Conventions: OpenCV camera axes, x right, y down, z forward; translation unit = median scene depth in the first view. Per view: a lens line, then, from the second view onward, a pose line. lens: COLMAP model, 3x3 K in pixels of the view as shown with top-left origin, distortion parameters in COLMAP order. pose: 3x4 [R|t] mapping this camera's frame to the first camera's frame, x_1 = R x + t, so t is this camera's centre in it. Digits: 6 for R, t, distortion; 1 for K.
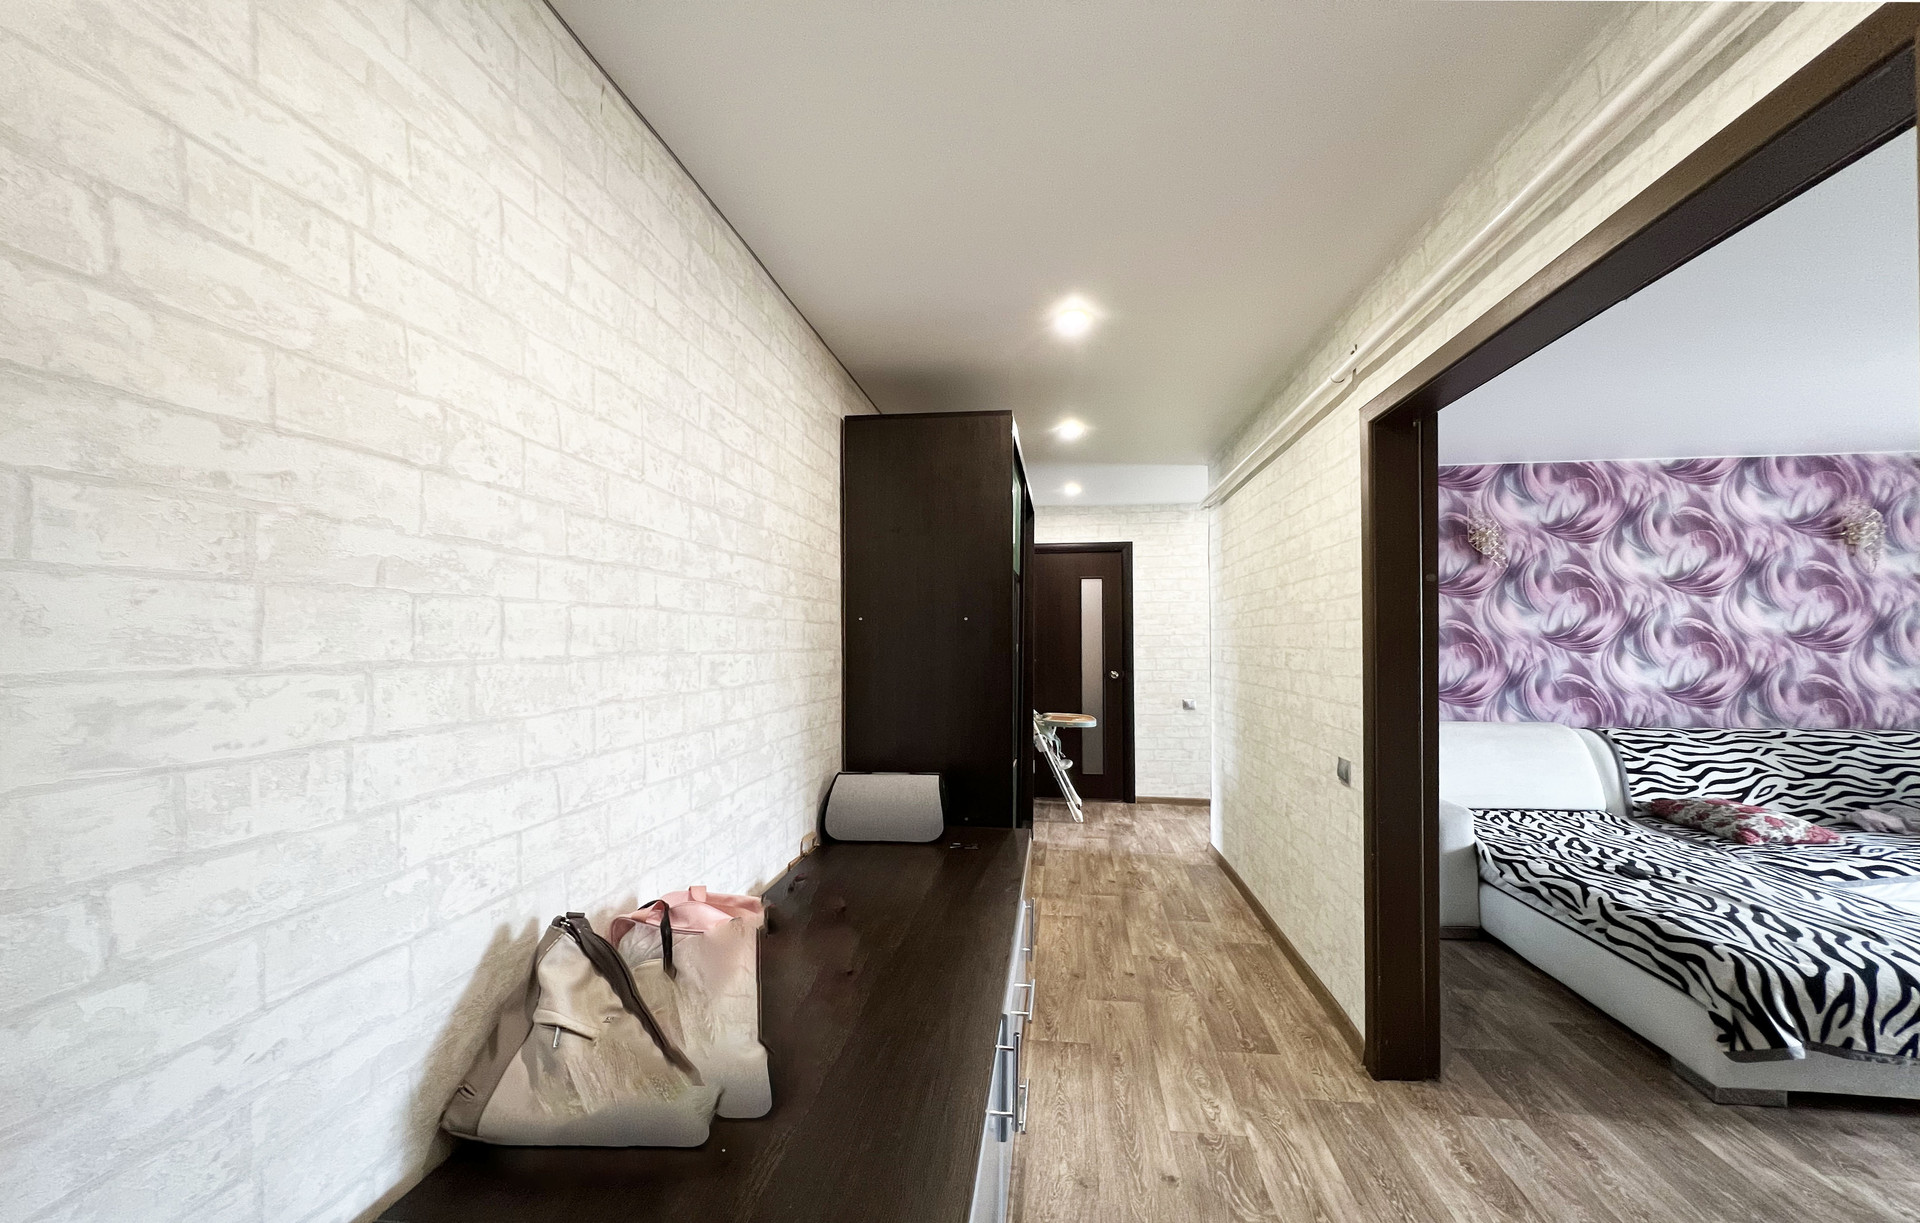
lens RADIAL K [[771.5, 0, 915.6], [0, 771.5, 635.7], [0, 0, 1]] dist [-0.018236, 0.001104]
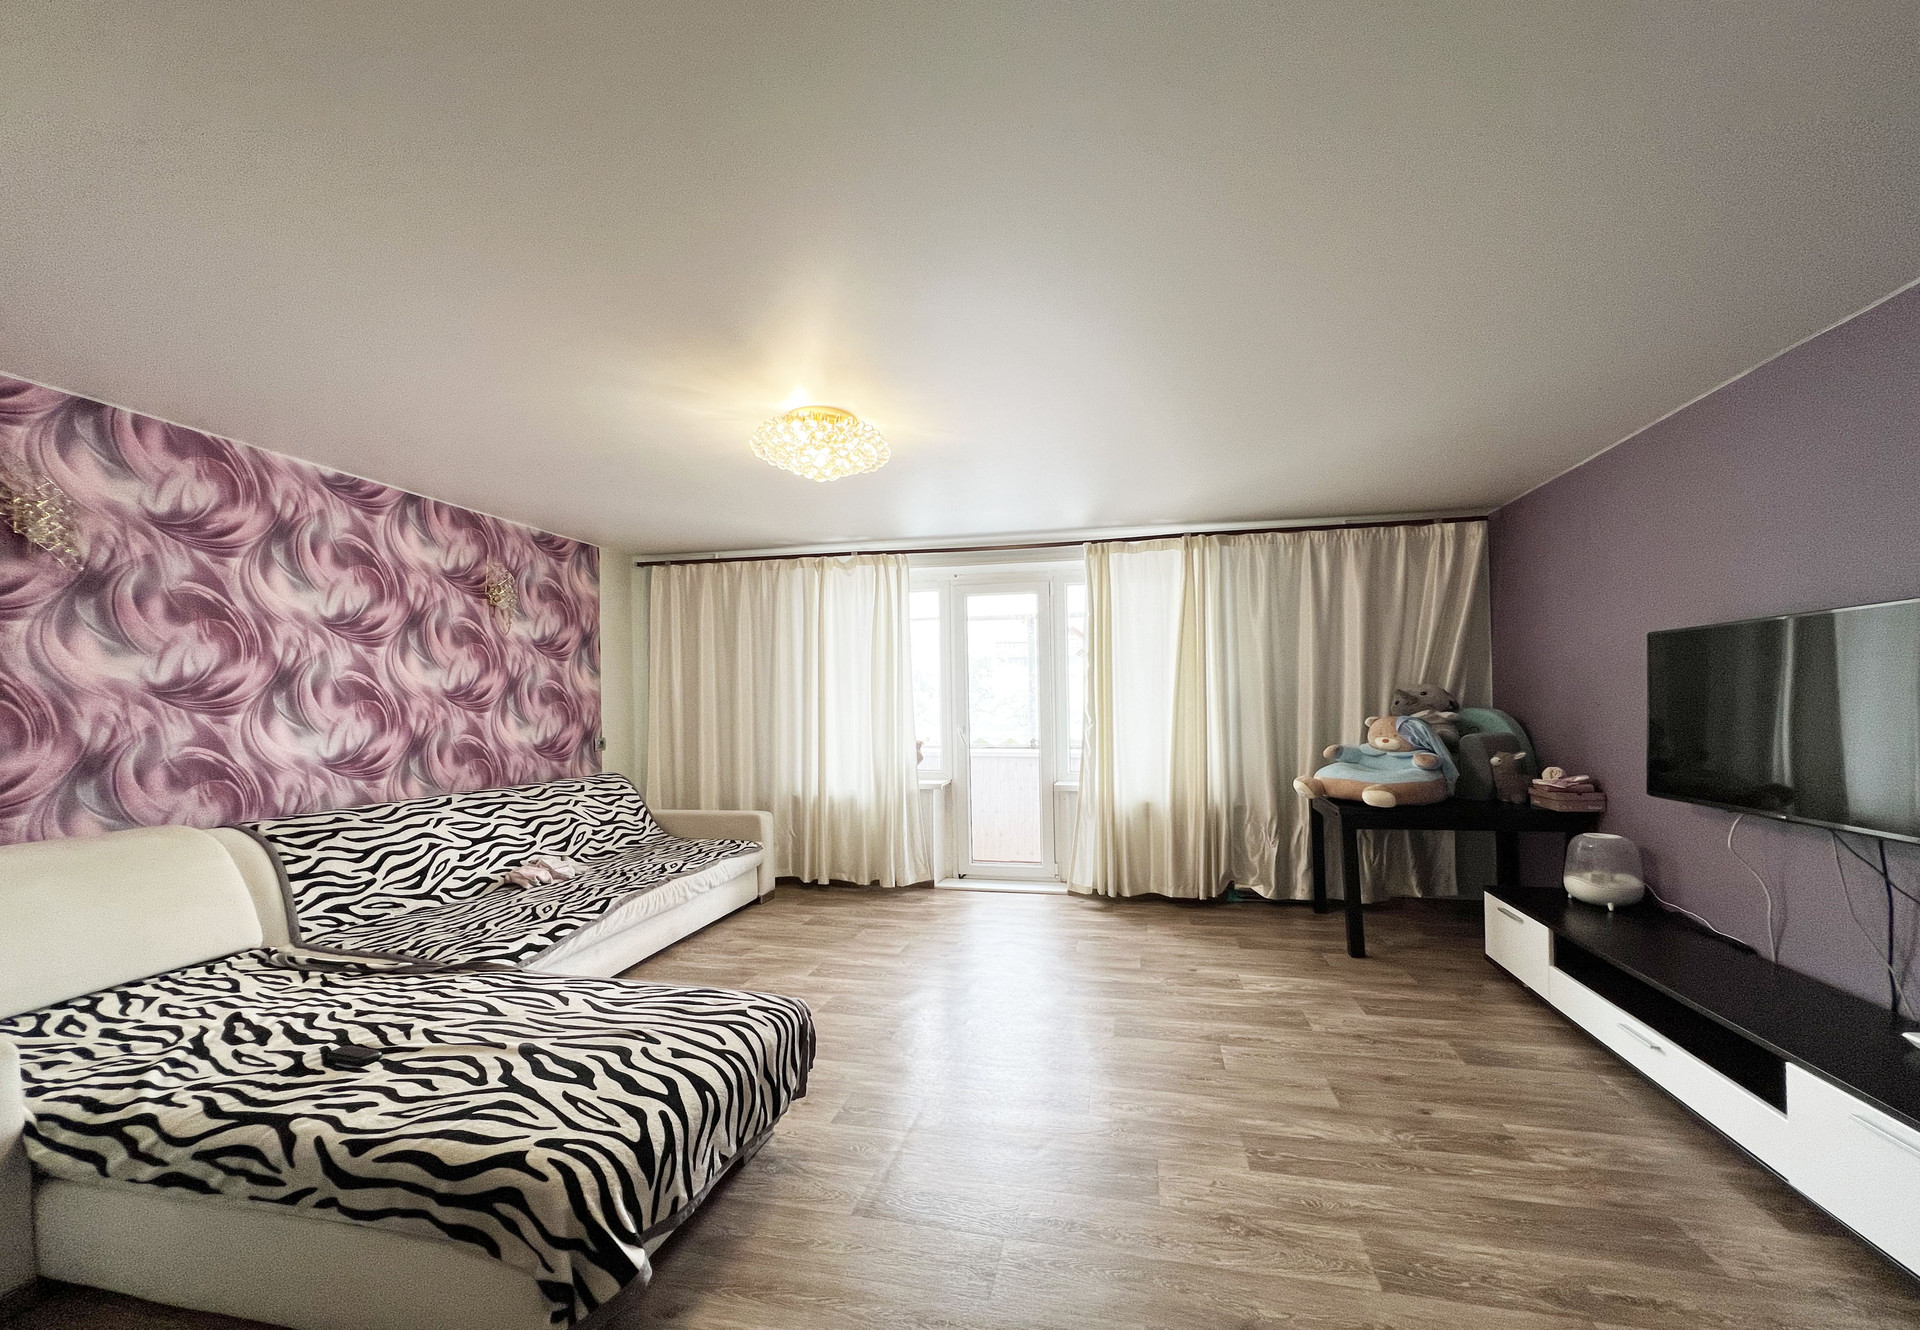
lens RADIAL K [[780.7, 0, 970.2], [0, 780.7, 704.6], [0, 0, 1]] dist [0.000283, 0.000752]
pose [[0.040064, 0.001458, 0.999196, 0.234253], [0.000626, 0.999999, -0.001484, 0.016283], [-0.999197, 0.000685, 0.040063, 0.339546]]
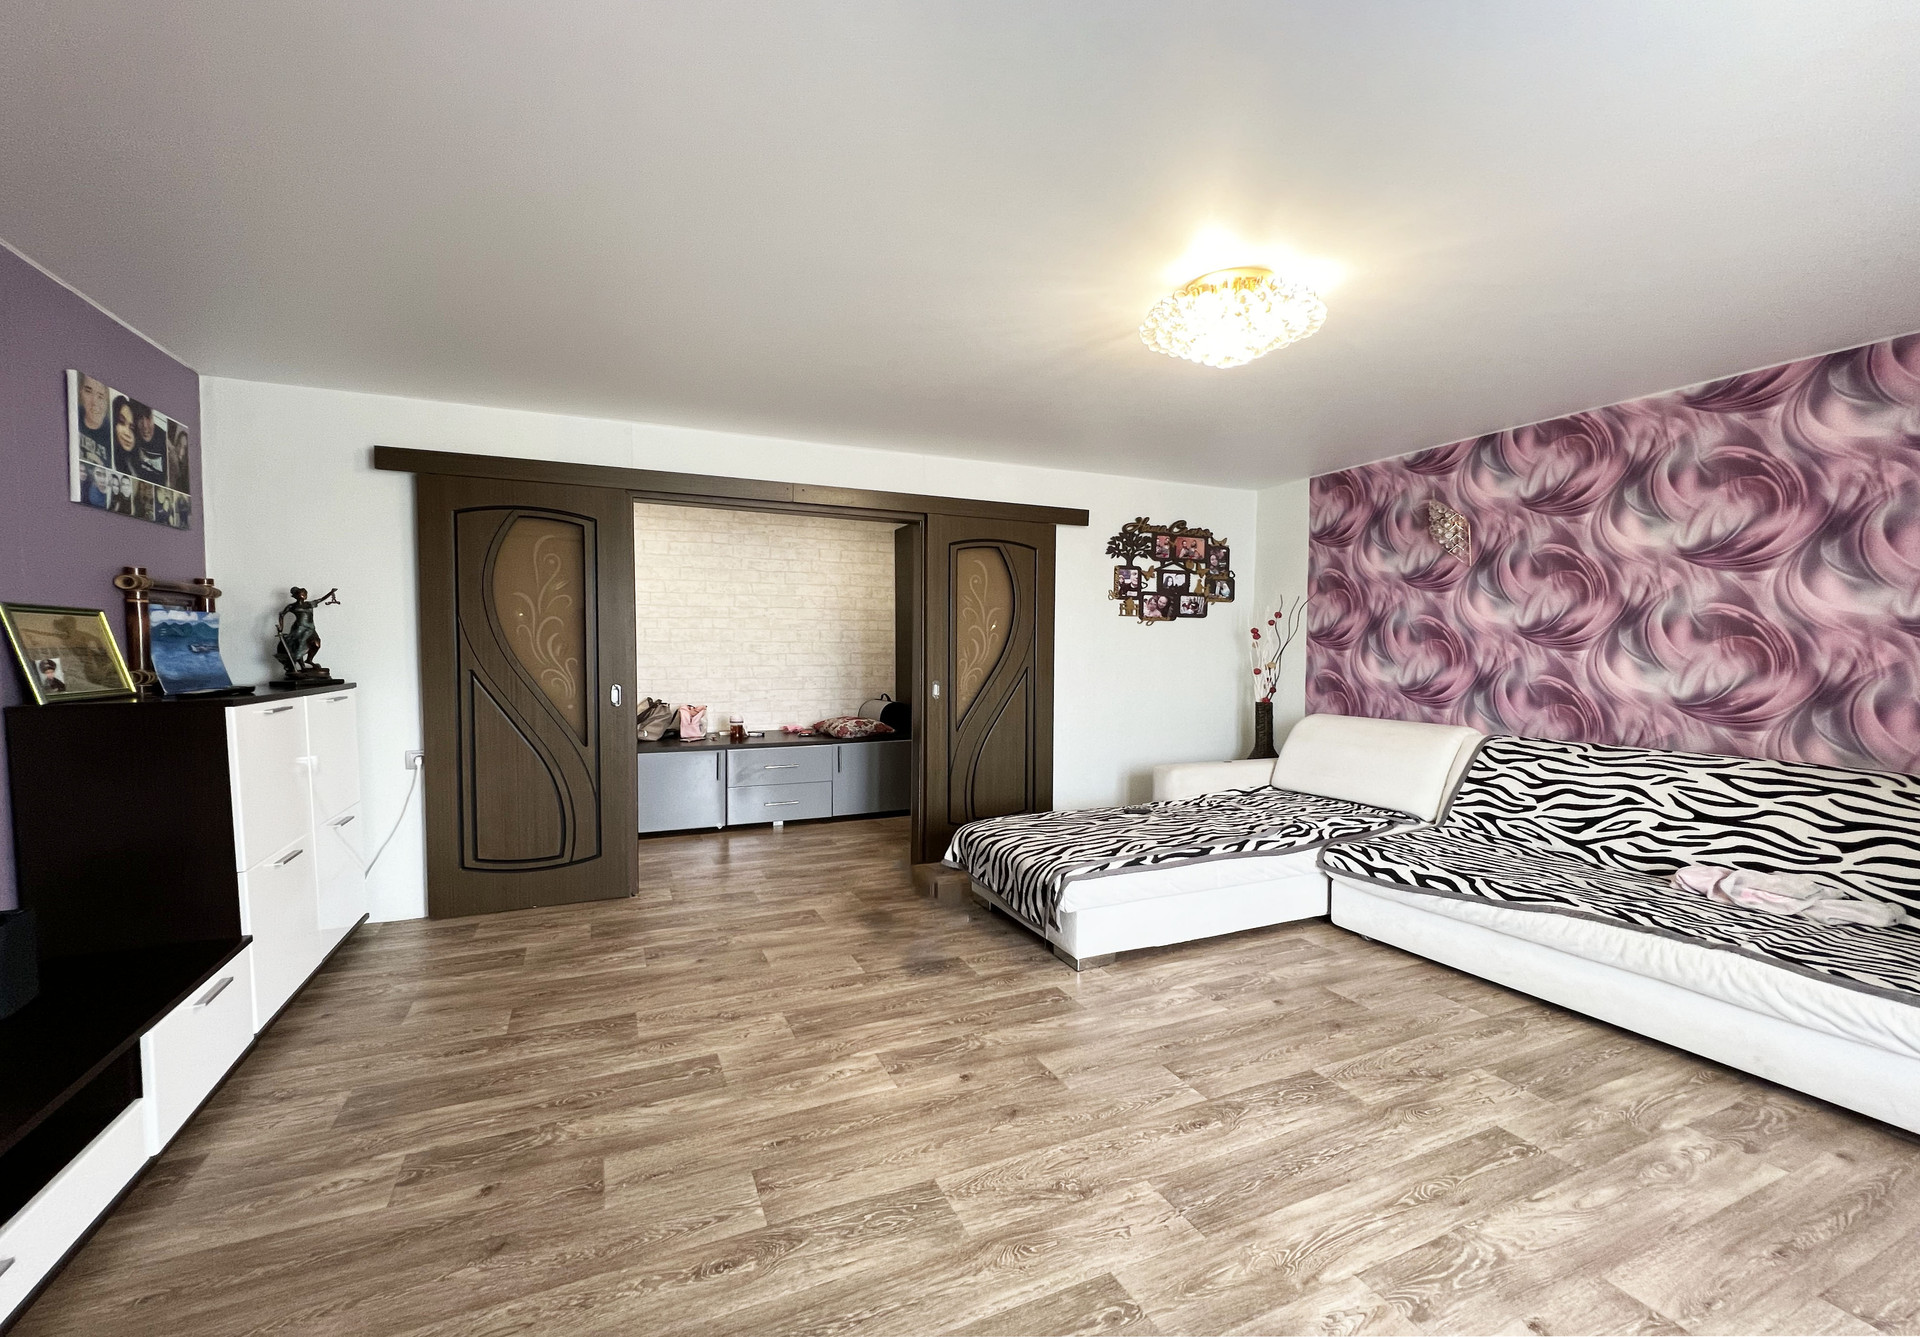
lens RADIAL K [[794.6, 0, 964.5], [0, 794.6, 664.2], [0, 0, 1]] dist [-0.004691, 0.001537]
pose [[0.571659, 0.018917, -0.820273, 1.393237], [0.002945, 0.999680, 0.025107, 0.015849], [0.820486, -0.016768, 0.571421, -0.021699]]
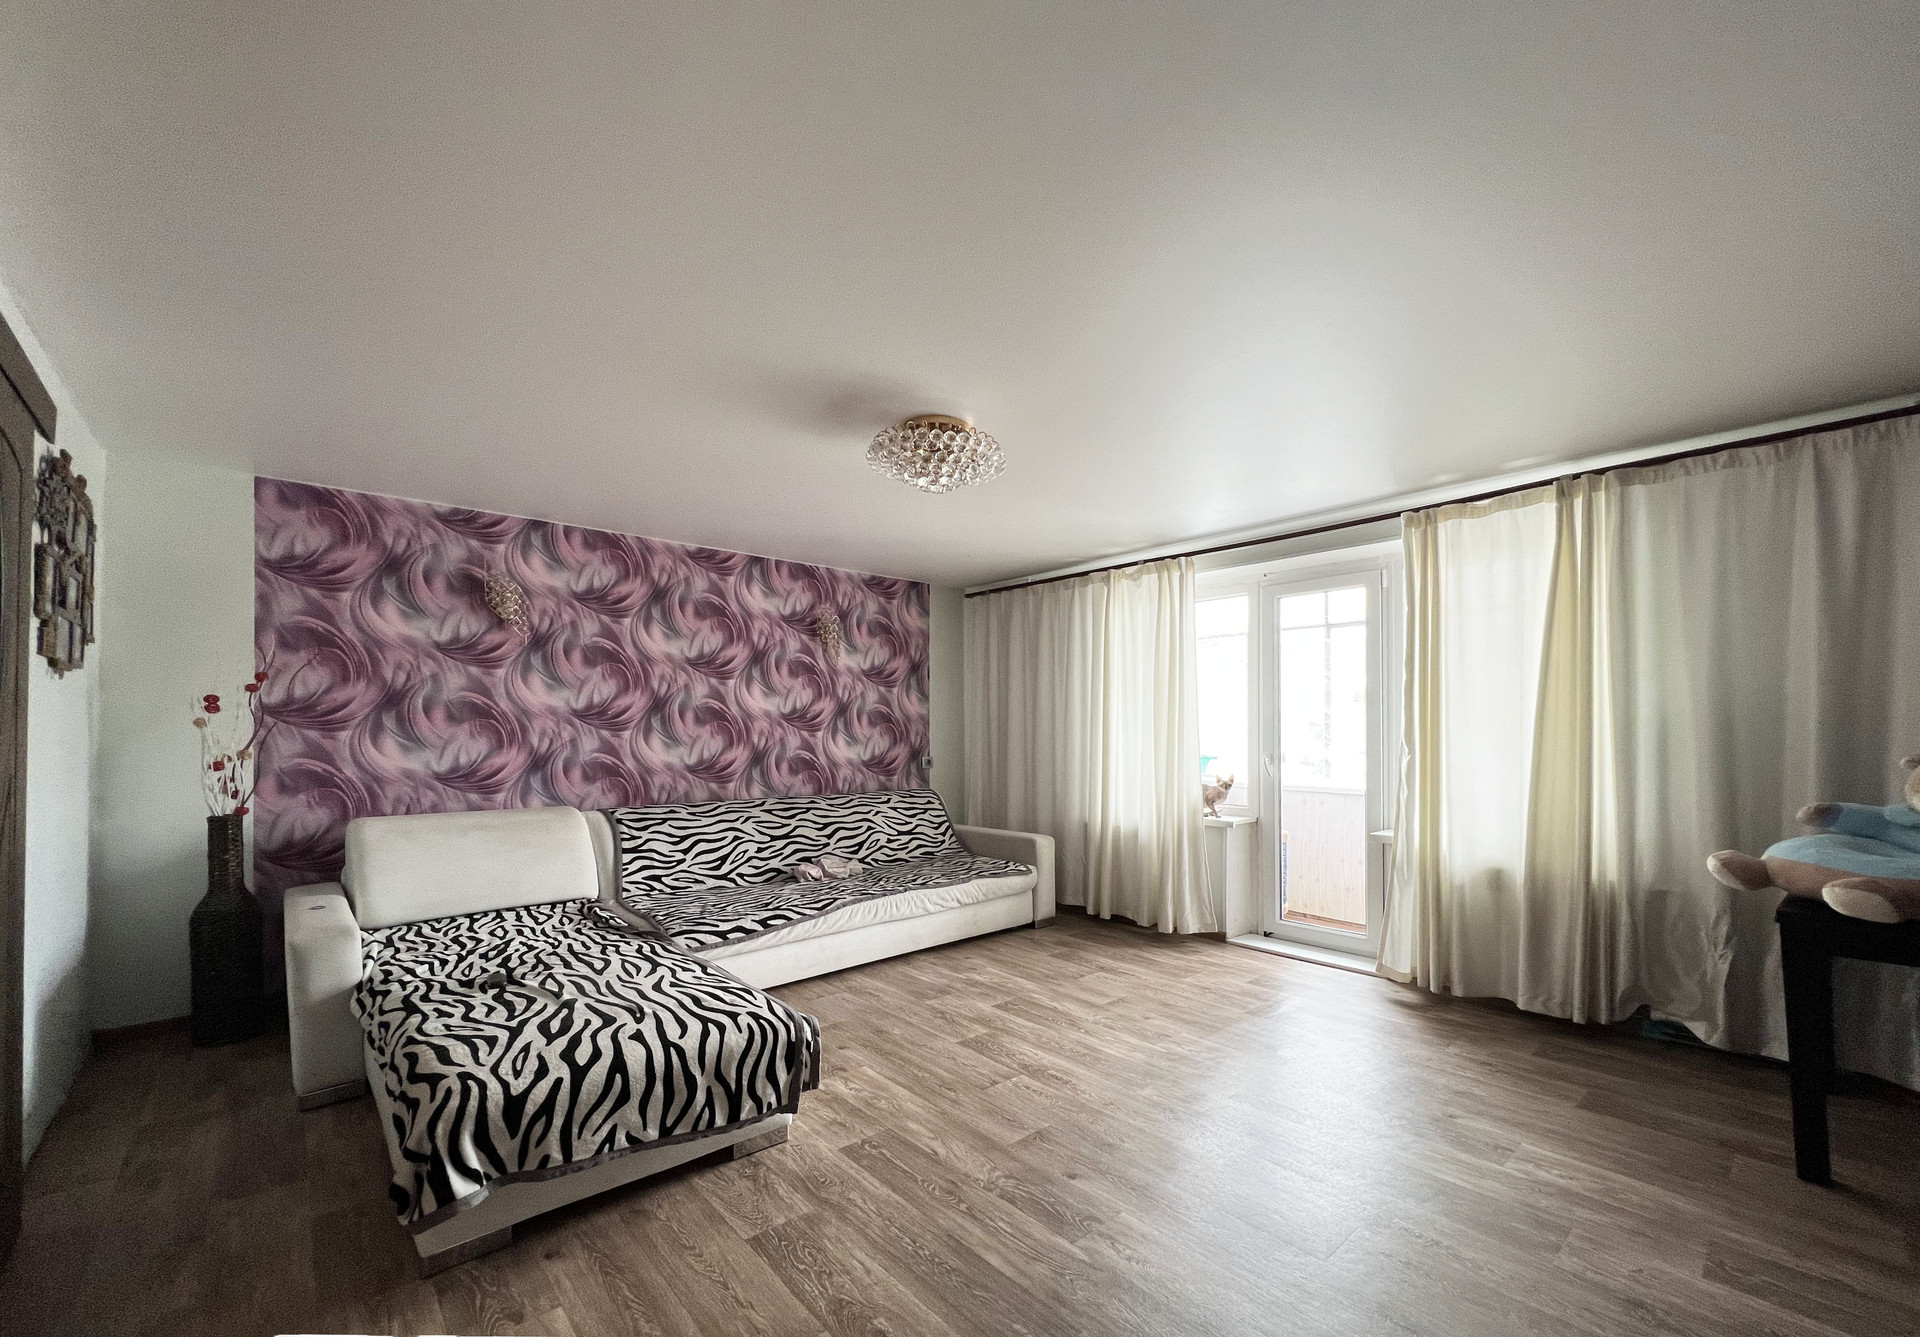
lens RADIAL K [[794.6, 0, 975.4], [0, 794.6, 737.4], [0, 0, 1]] dist [-0.004691, 0.001537]
pose [[0.615444, -0.002337, 0.788177, 0.423897], [-0.008773, 0.999913, 0.009815, 0.018754], [-0.788132, -0.012956, 0.615370, 0.022277]]
